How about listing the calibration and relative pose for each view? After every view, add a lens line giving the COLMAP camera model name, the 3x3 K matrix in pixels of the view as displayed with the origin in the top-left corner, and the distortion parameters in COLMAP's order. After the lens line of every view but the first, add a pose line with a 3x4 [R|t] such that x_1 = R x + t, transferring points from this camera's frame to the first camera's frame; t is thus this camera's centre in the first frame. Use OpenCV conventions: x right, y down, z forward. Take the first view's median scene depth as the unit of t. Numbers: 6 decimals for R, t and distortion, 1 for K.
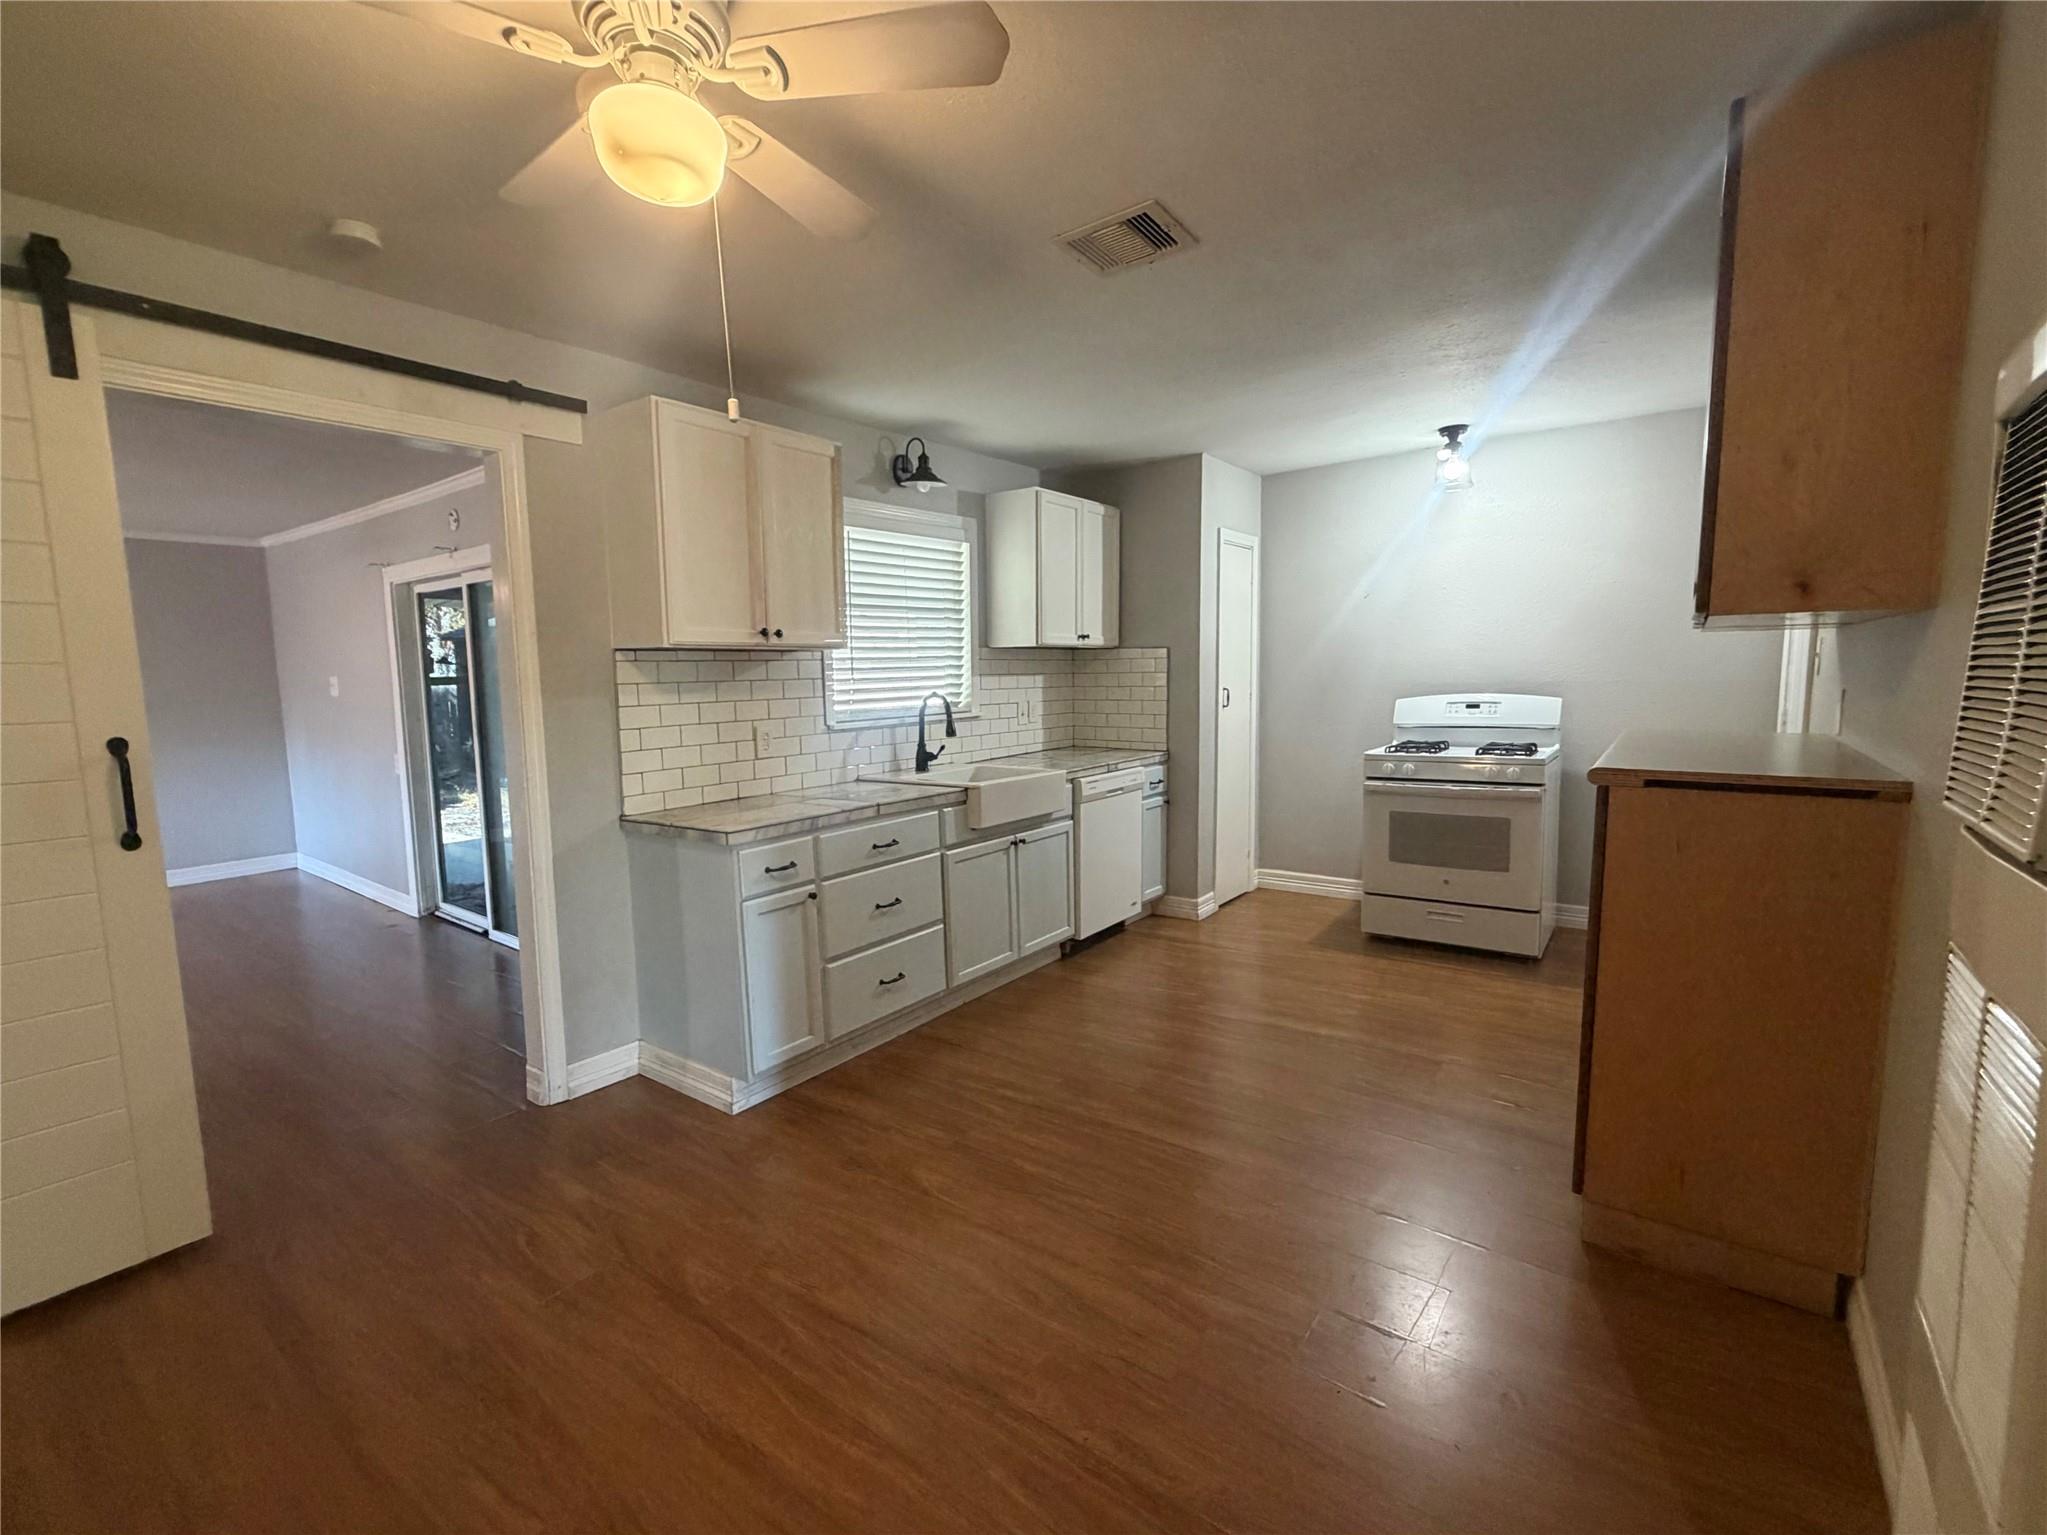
lens RADIAL K [[818.4, 0, 1031.3], [0, 818.4, 760.3], [0, 0, 1]] dist [0.000069, 0.000042]
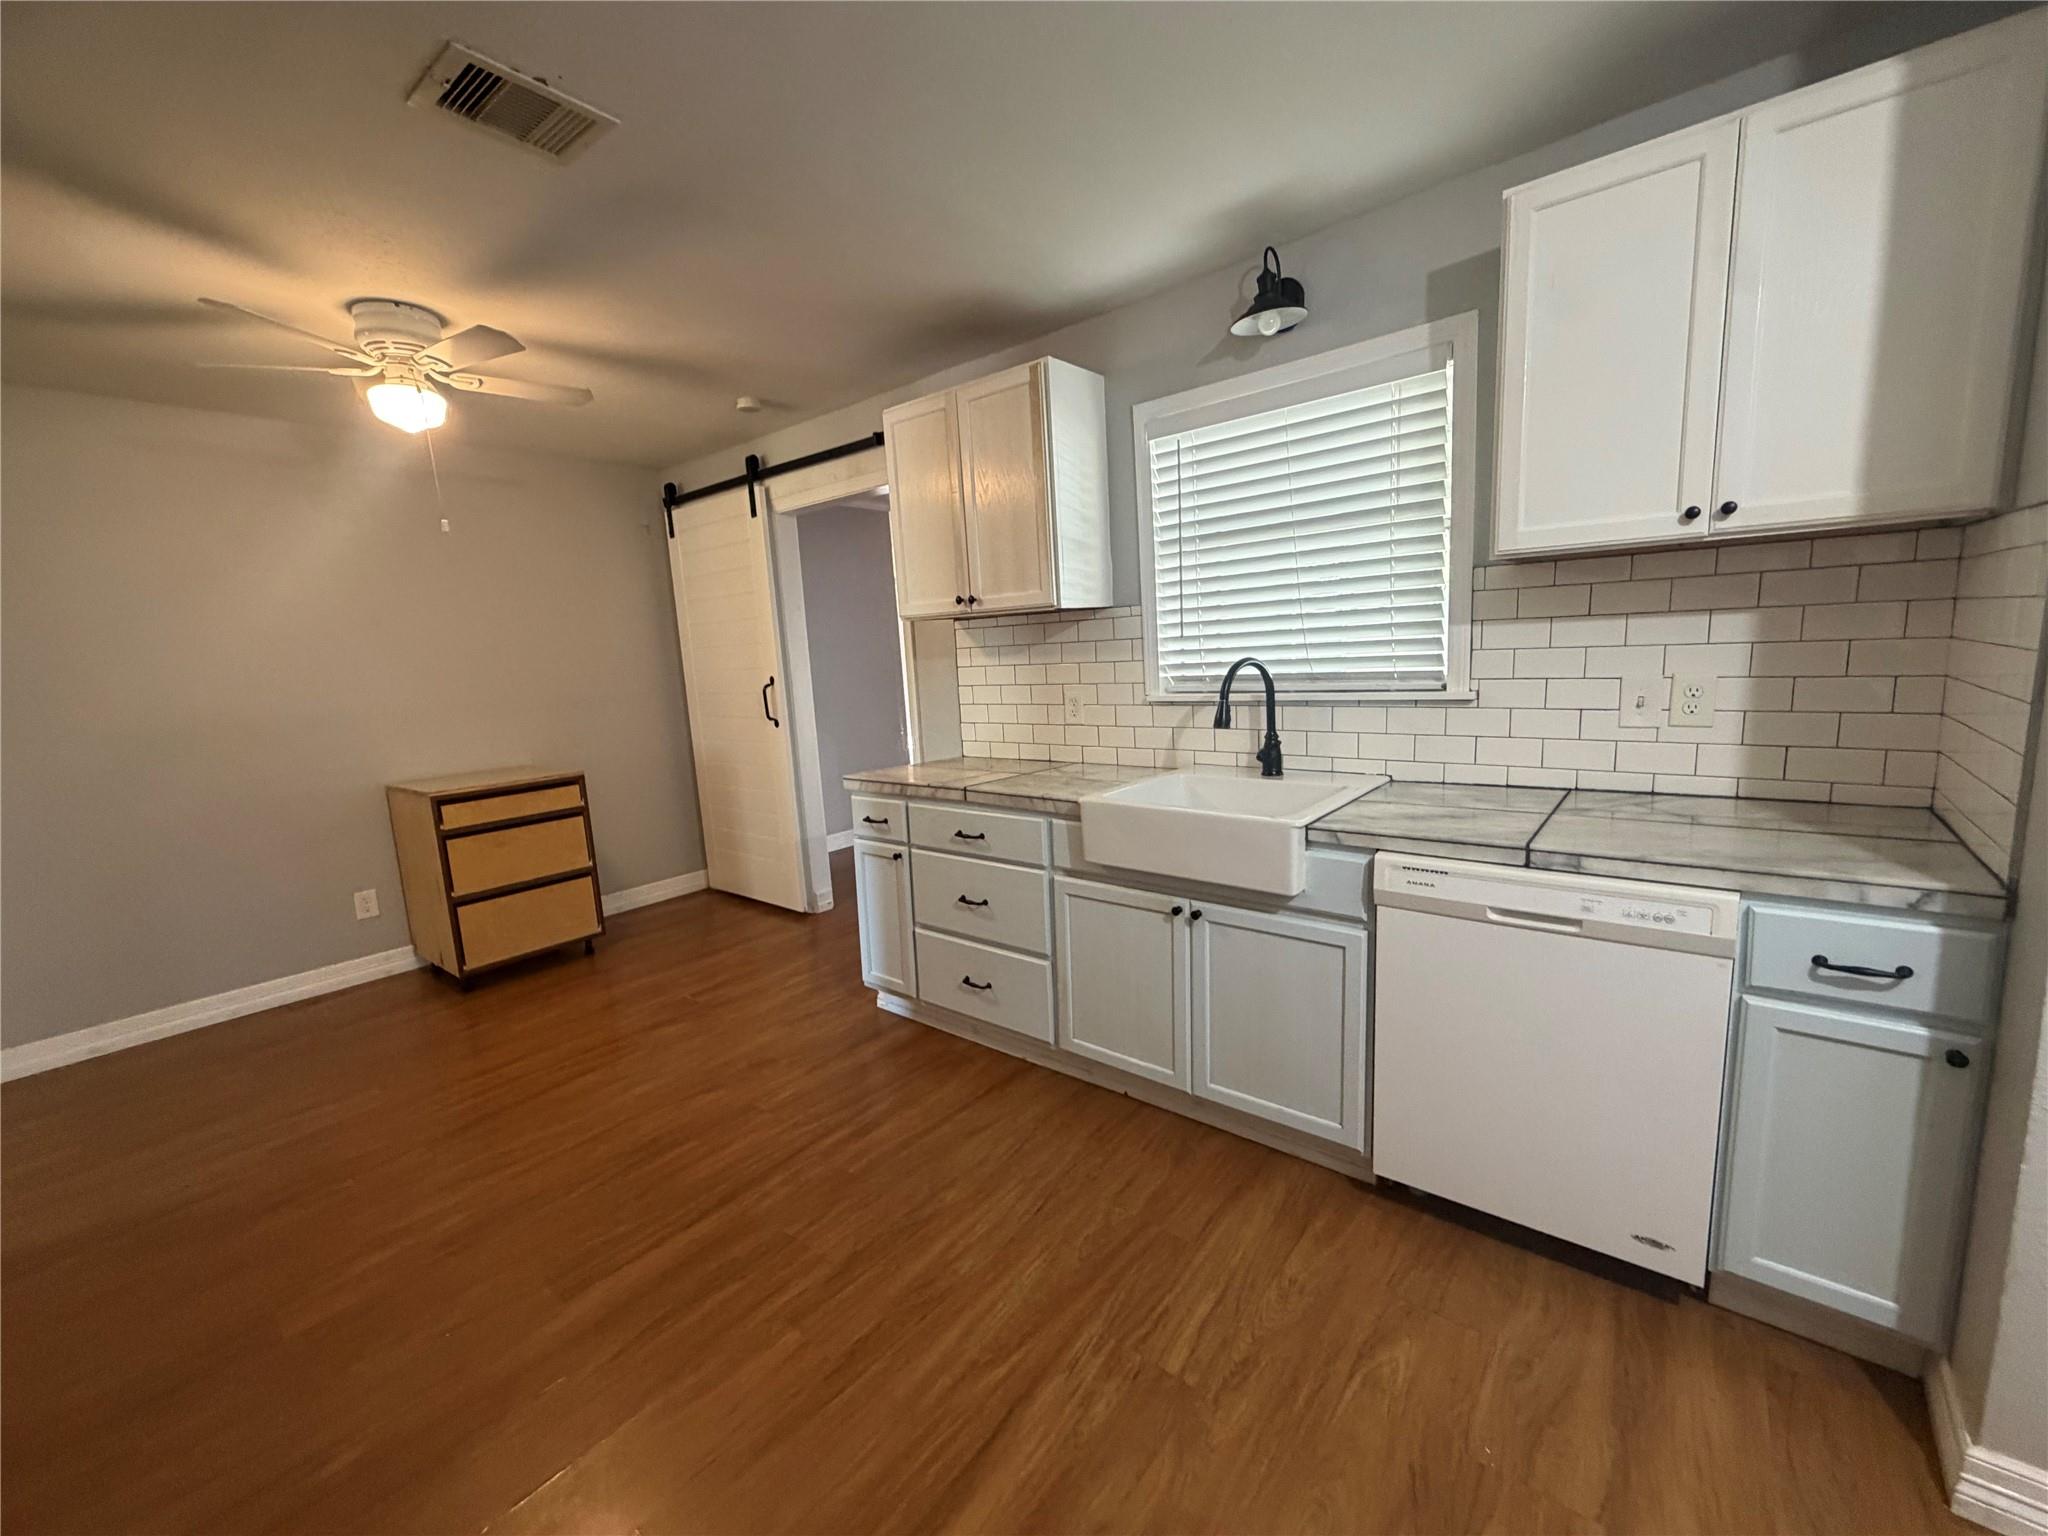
lens RADIAL K [[818.8, 0, 1031.8], [0, 818.8, 760.8], [0, 0, 1]] dist [0.000069, 0.000042]
pose [[-0.013340, 0.163188, -0.986505, 0.637133], [-0.054440, 0.985011, 0.163677, -0.117388], [0.998428, 0.055888, -0.004256, 0.984580]]
